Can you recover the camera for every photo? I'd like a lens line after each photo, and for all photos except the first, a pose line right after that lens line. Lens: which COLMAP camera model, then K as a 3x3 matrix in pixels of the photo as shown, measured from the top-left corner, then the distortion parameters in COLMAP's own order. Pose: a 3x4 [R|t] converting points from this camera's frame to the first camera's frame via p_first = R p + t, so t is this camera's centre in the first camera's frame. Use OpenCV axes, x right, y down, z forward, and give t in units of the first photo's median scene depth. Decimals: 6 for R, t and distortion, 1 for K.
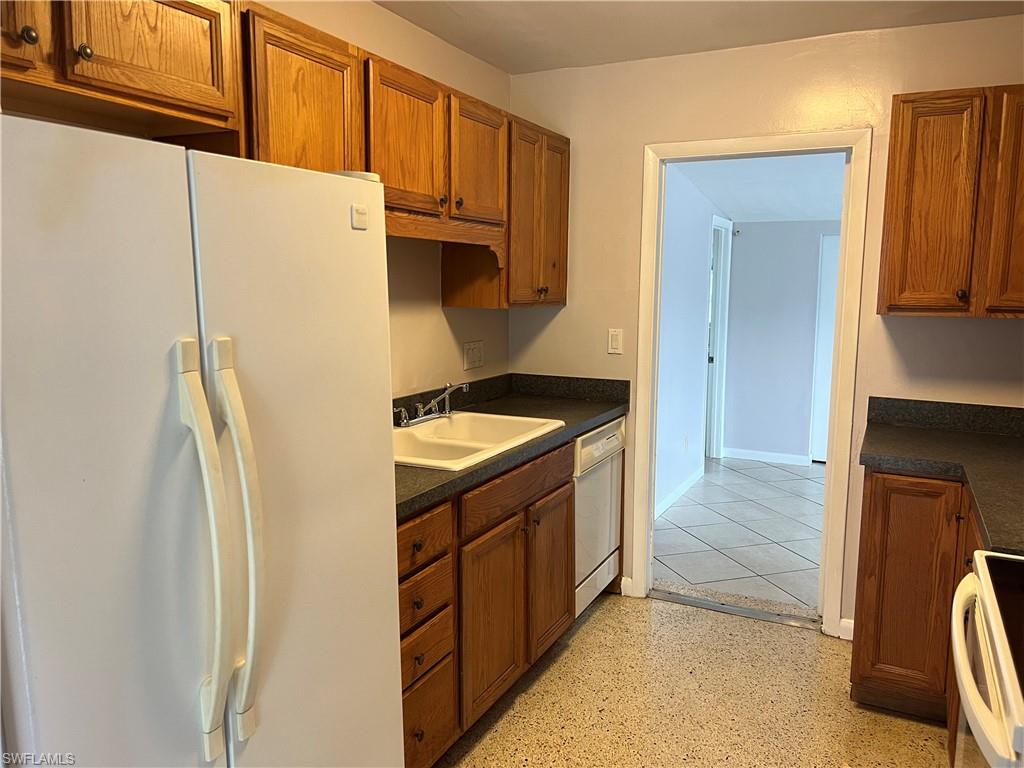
lens RADIAL K [[767.4, 0, 515.7], [0, 767.4, 385.4], [0, 0, 1]] dist [0.049651, -0.051891]
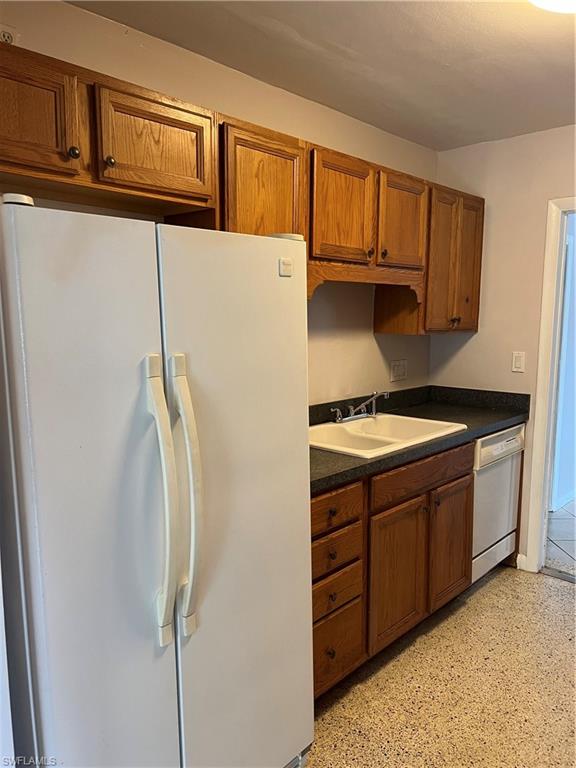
lens RADIAL K [[575.5, 0, 285.2], [0, 575.5, 395.4], [0, 0, 1]] dist [0.049651, -0.051891]
pose [[0.958434, 0.036226, -0.283005, 0.061014], [-0.034501, 0.999343, 0.011077, -0.001996], [0.283220, -0.000853, 0.959054, 0.014314]]
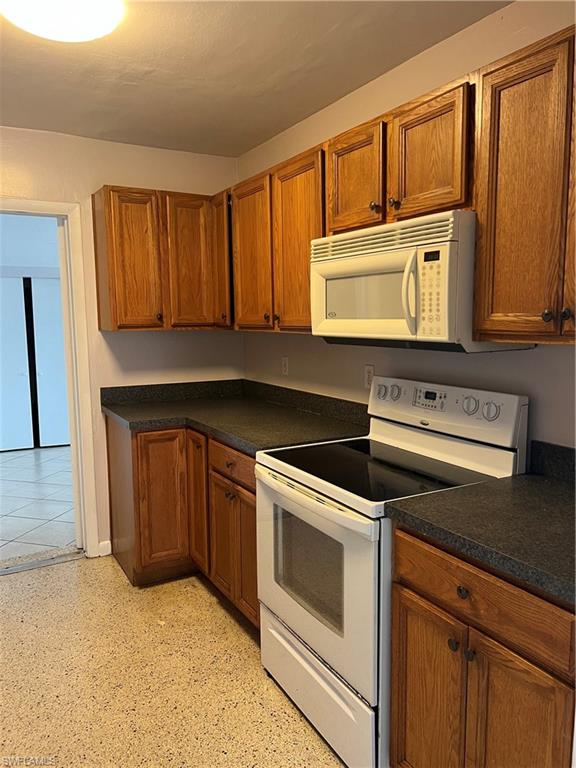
lens RADIAL K [[575.5, 0, 285.2], [0, 575.5, 395.4], [0, 0, 1]] dist [0.049651, -0.051891]
pose [[0.560460, -0.125910, 0.818554, -0.280309], [0.125011, 0.989913, 0.066674, -0.000566], [-0.818692, 0.064960, 0.570547, 0.094531]]
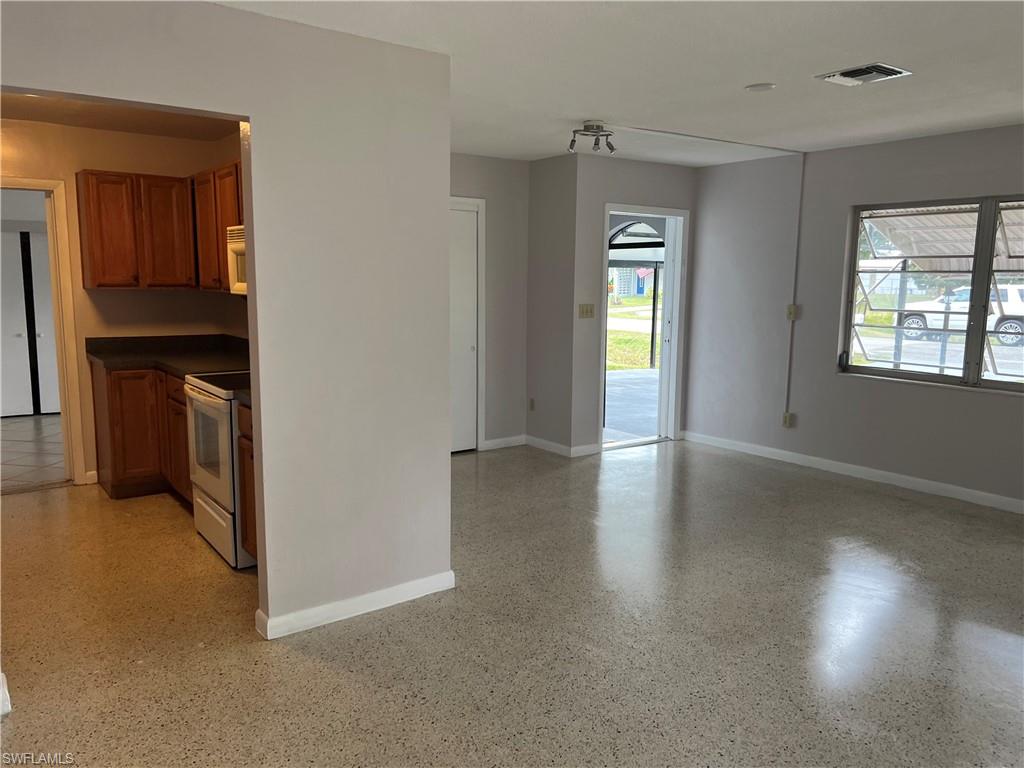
lens RADIAL K [[759.0, 0, 511.7], [0, 759.0, 392.0], [0, 0, 1]] dist [0.073823, -0.095649]
pose [[0.447650, -0.135320, 0.883910, -0.720769], [0.112052, 0.989181, 0.094688, 0.087308], [-0.887160, 0.056657, 0.457970, -0.684621]]
